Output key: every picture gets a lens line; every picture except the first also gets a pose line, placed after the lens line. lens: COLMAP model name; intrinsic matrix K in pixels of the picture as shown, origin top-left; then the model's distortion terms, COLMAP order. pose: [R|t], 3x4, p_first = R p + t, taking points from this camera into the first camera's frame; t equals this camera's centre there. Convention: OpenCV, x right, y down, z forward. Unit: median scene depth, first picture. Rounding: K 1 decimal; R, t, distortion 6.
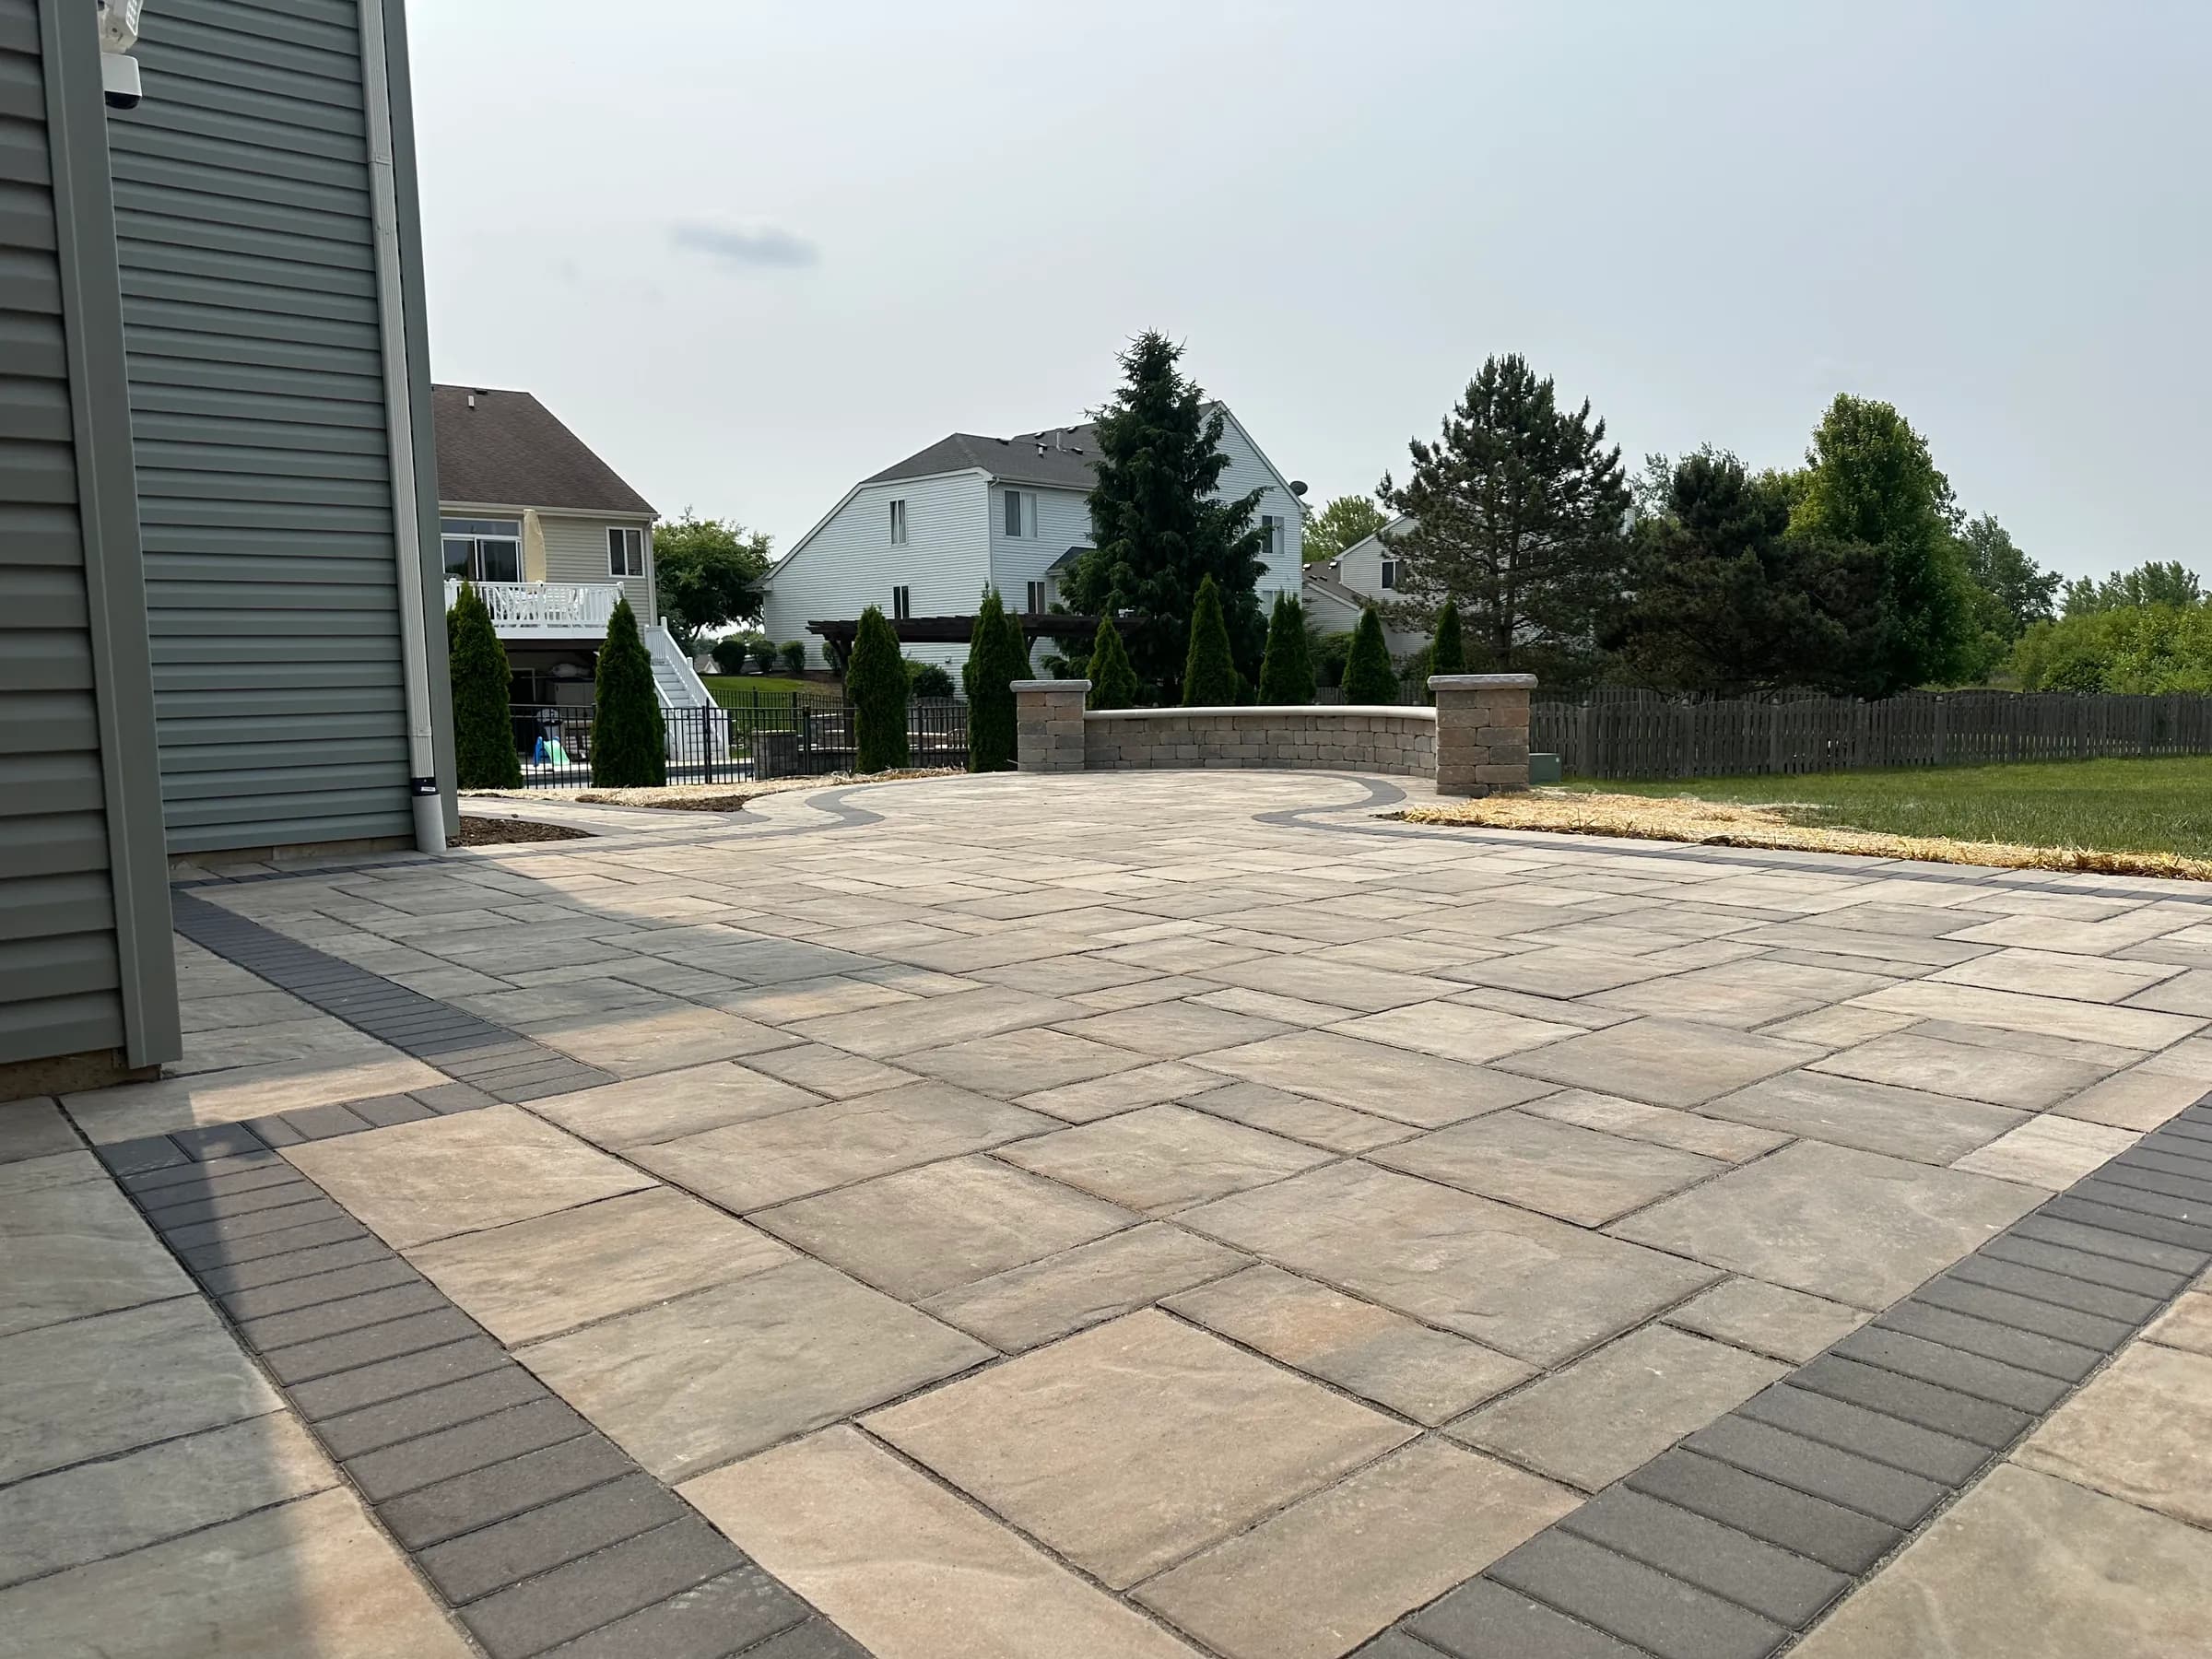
lens RADIAL K [[1585.6, 0, 1118.3], [0, 1585.6, 853.8], [0, 0, 1]] dist [0.013177, -0.011232]
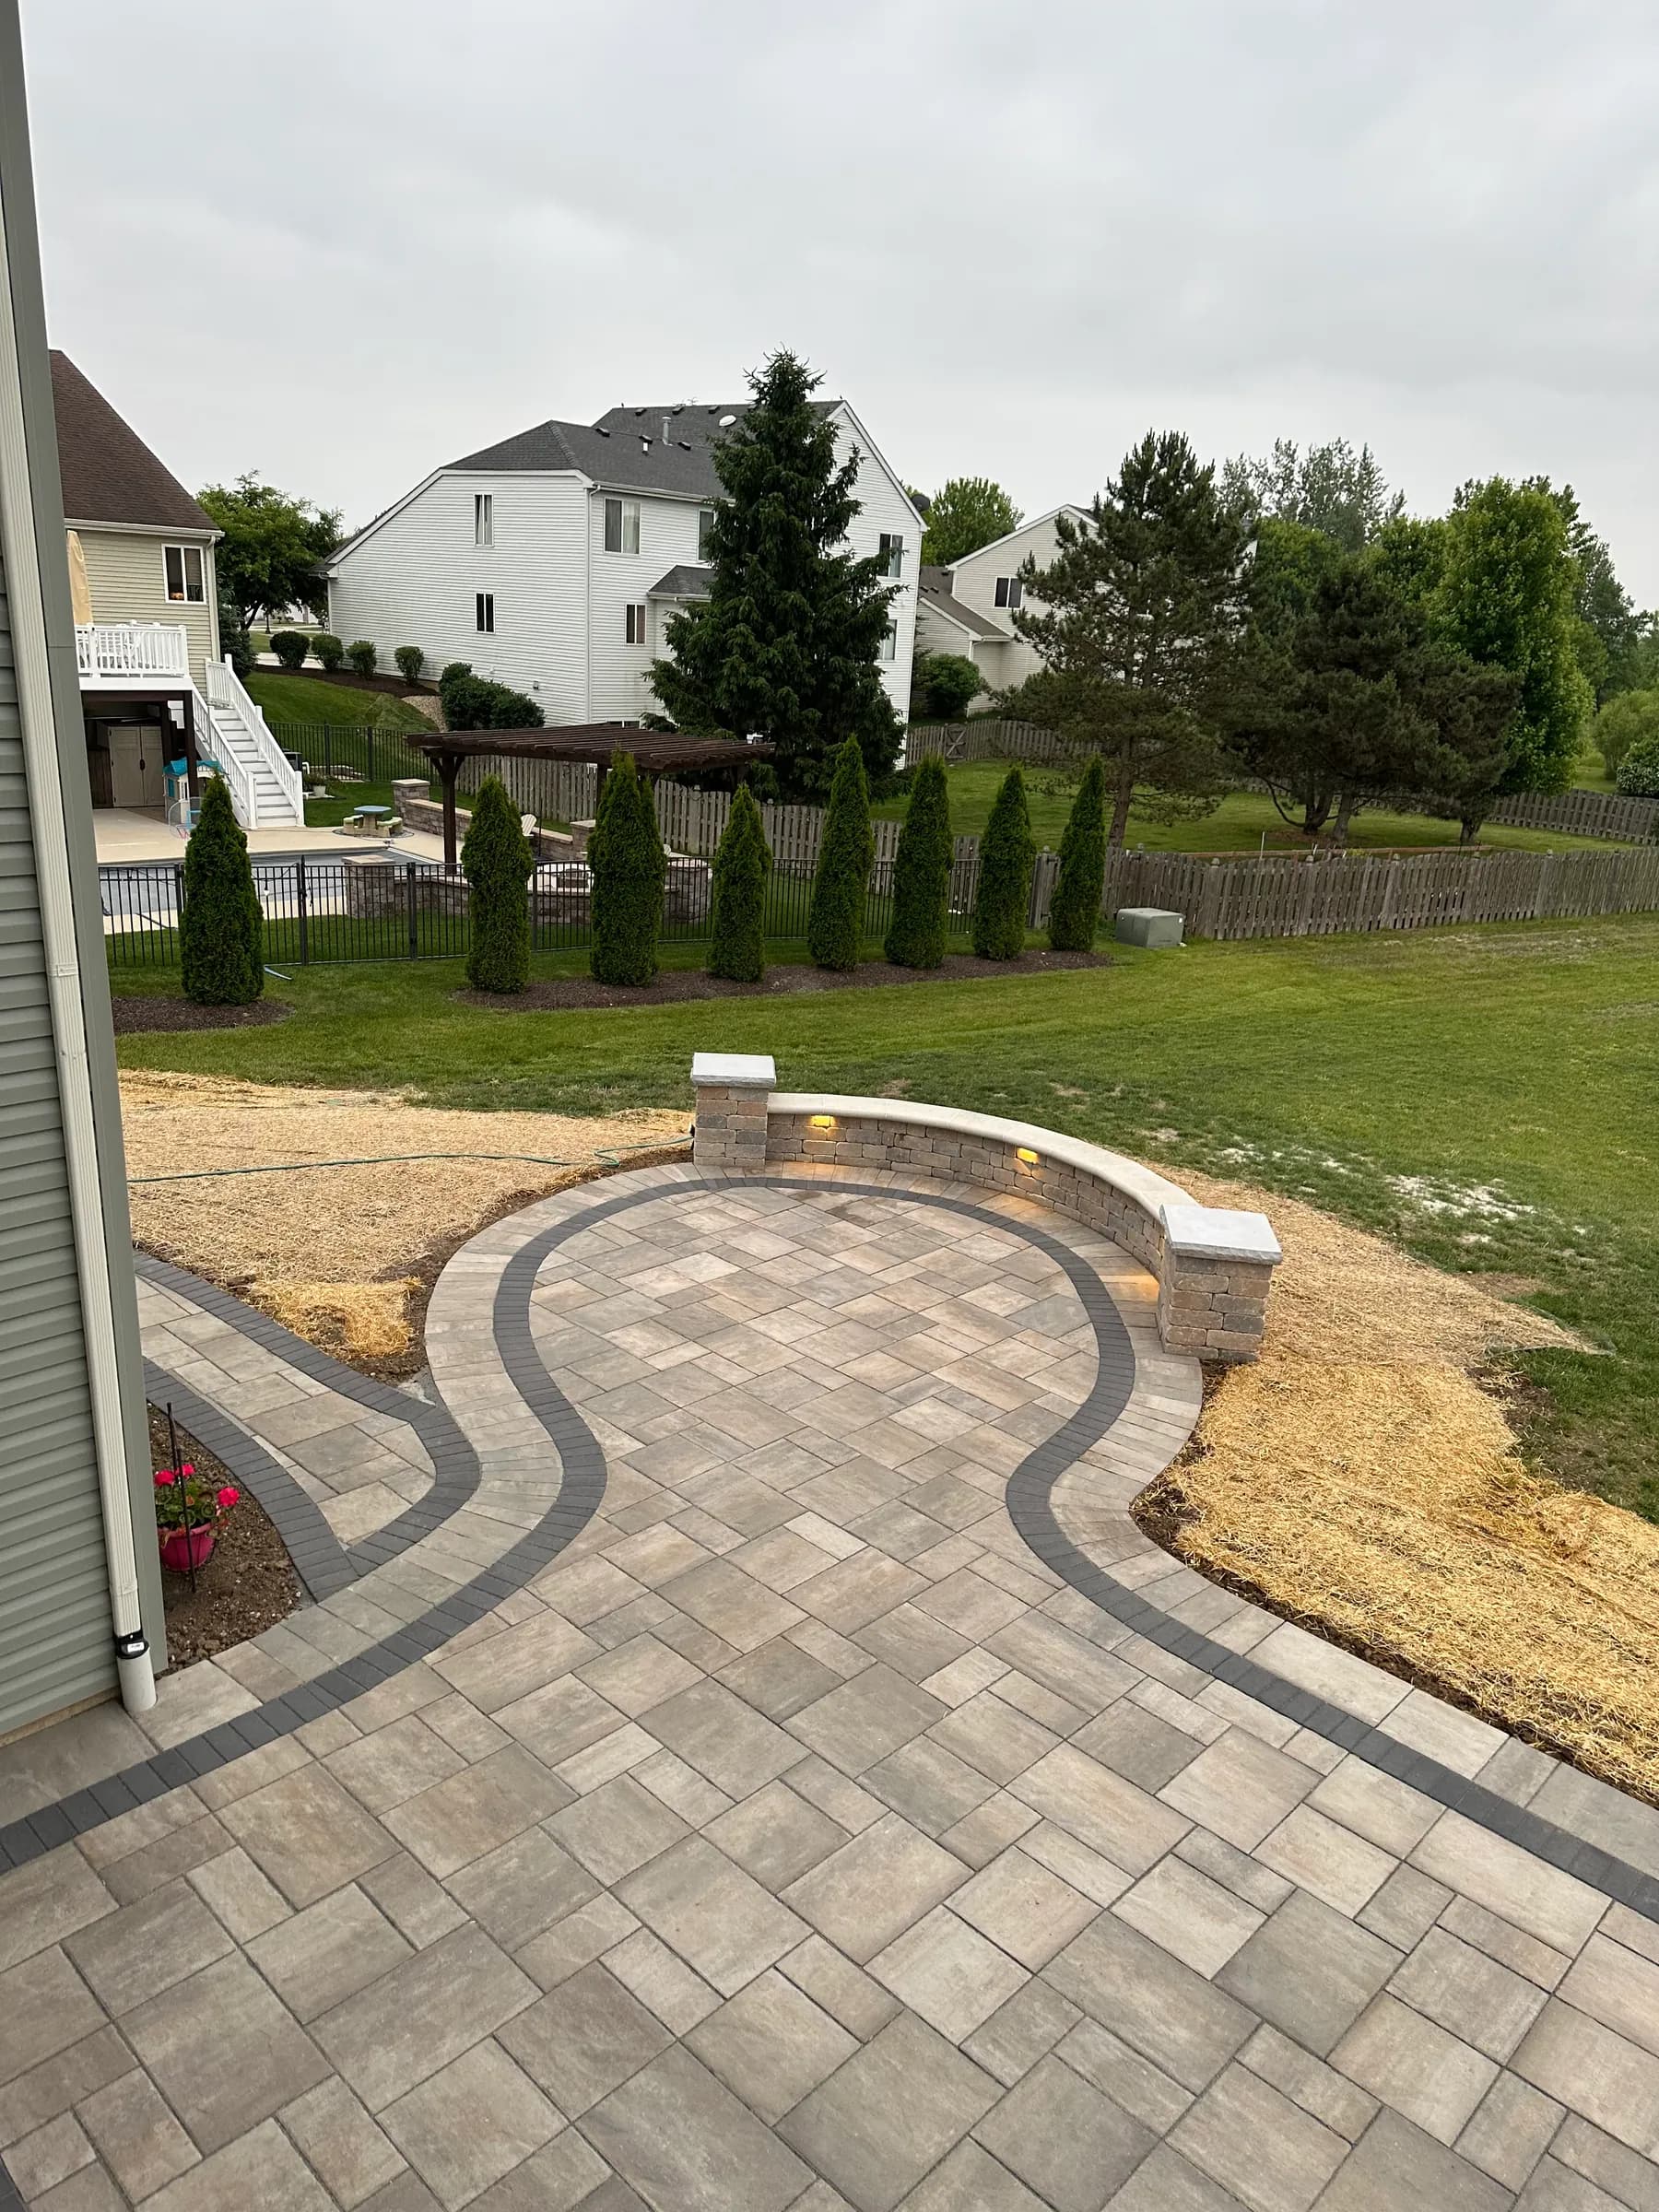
lens RADIAL K [[1585.6, 0, 834.0], [0, 1585.6, 1102.6], [0, 0, 1]] dist [0.013177, -0.011232]
pose [[0.991941, 0.053927, 0.114652, -0.033649], [-0.076921, 0.975368, 0.206739, -0.107304], [-0.100679, -0.213892, 0.971655, 0.034957]]
